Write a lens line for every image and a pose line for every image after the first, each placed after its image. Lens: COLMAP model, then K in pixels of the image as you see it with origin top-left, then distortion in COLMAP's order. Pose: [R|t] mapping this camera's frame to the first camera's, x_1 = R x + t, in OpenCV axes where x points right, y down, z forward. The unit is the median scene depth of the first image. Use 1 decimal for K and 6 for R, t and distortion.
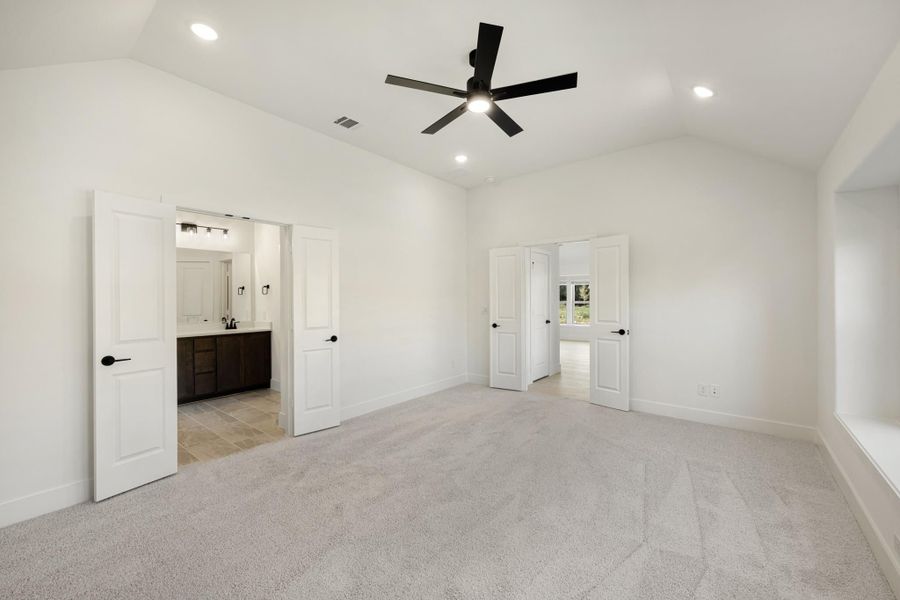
lens RADIAL K [[360.3, 0, 453.2], [0, 360.3, 300.7], [0, 0, 1]] dist [-0.003925, 0.000959]
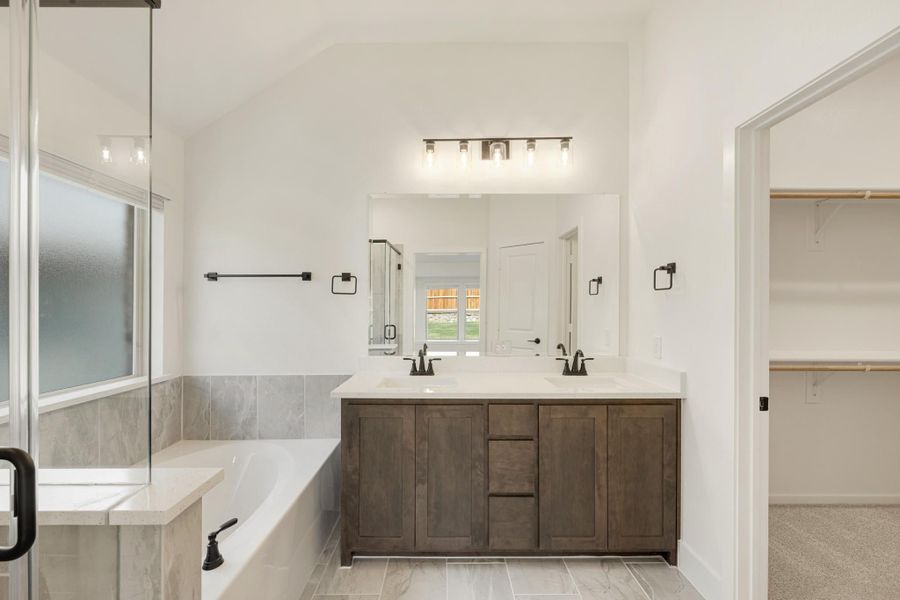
lens RADIAL K [[360.3, 0, 450.6], [0, 360.3, 303.6], [0, 0, 1]] dist [-0.003925, 0.000959]
pose [[0.630789, 0.007166, -0.775921, -0.409749], [-0.012088, 0.999927, -0.000592, -0.002618], [0.775860, 0.009753, 0.630830, 0.664213]]
